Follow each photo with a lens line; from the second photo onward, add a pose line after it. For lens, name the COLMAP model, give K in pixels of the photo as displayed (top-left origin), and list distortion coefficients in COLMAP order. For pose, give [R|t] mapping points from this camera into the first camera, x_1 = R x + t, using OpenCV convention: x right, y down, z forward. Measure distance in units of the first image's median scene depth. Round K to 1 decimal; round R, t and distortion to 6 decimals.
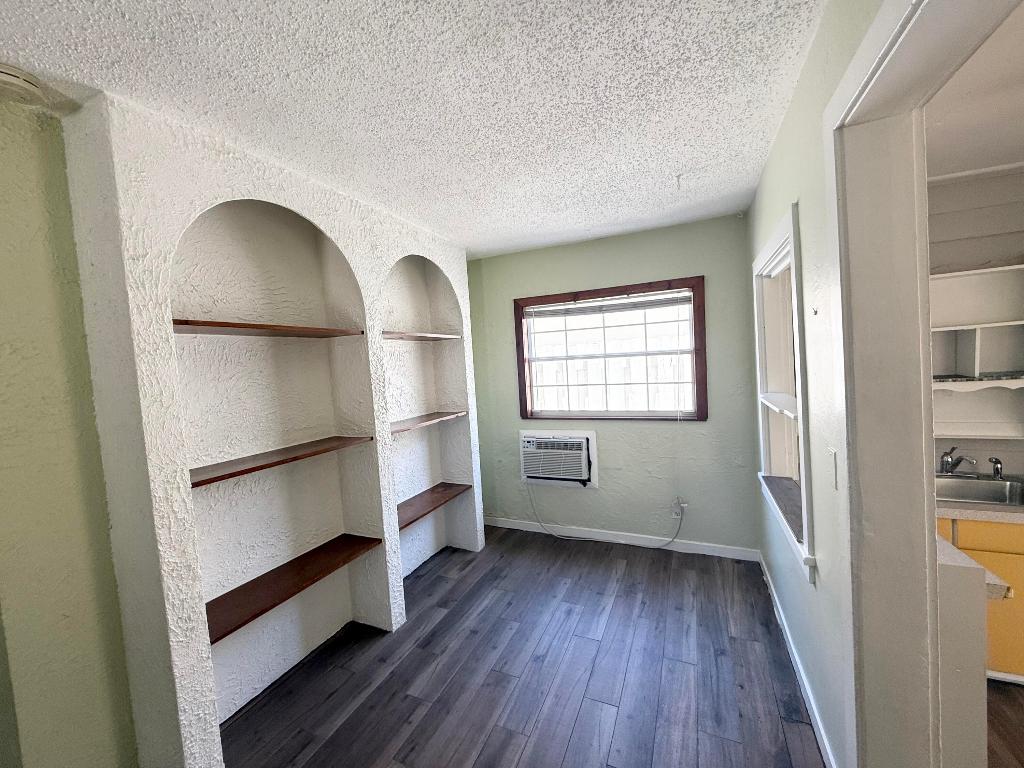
lens RADIAL K [[407.5, 0, 508.8], [0, 407.5, 383.3], [0, 0, 1]] dist [-0.000323, 0.000049]
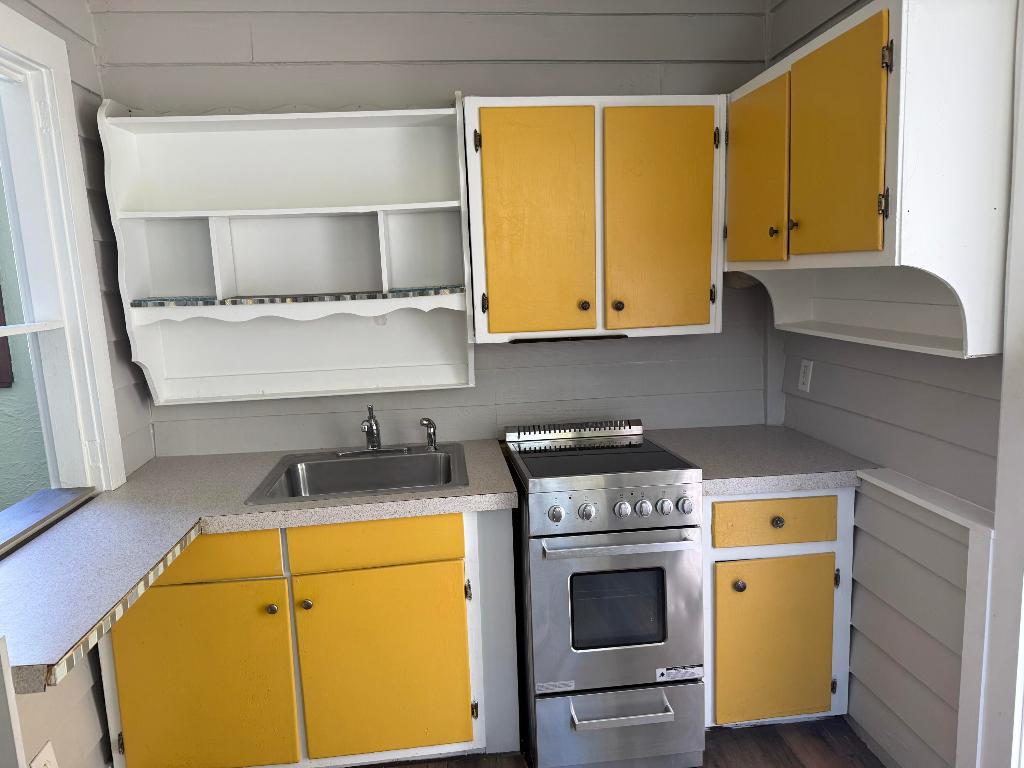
lens RADIAL K [[714.4, 0, 518.8], [0, 714.4, 381.8], [0, 0, 1]] dist [0.113810, -0.184106]
pose [[0.859033, -0.046527, 0.509801, 0.738355], [0.011182, 0.997329, 0.072180, 0.043341], [-0.511798, -0.056304, 0.857259, -0.052824]]
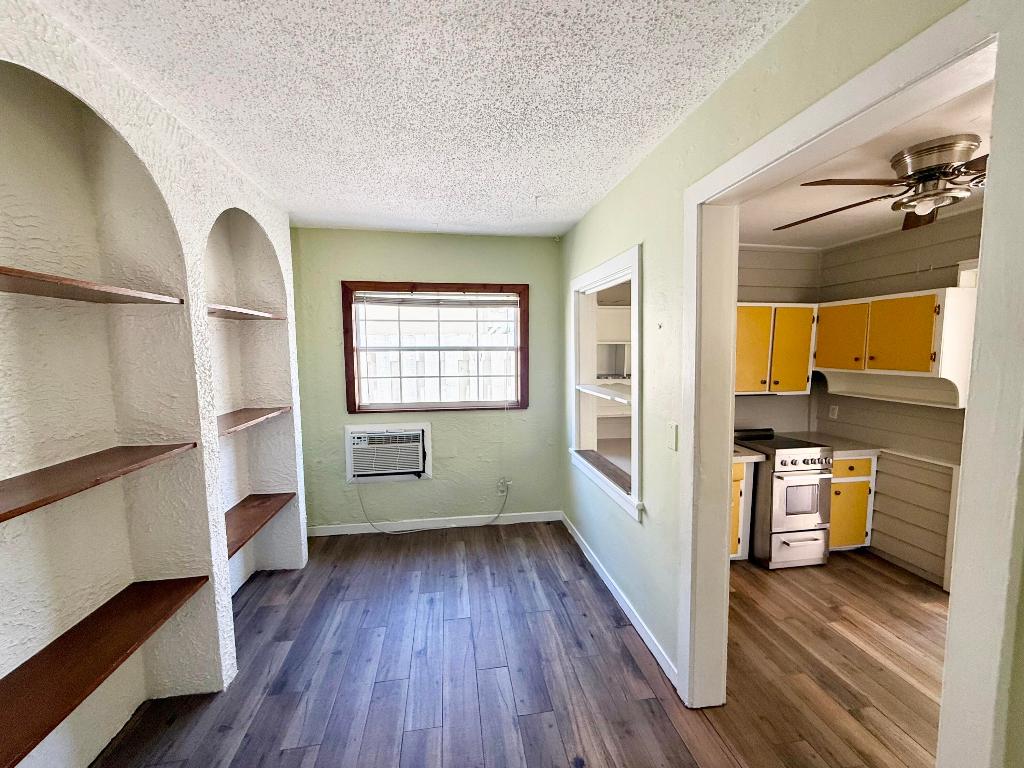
lens RADIAL K [[407.5, 0, 508.8], [0, 407.5, 383.3], [0, 0, 1]] dist [-0.000323, 0.000049]
pose [[0.837957, 0.002919, 0.545729, -0.233240], [-0.012253, 0.999834, 0.013467, 0.004301], [-0.545599, -0.017972, 0.837853, 0.054606]]
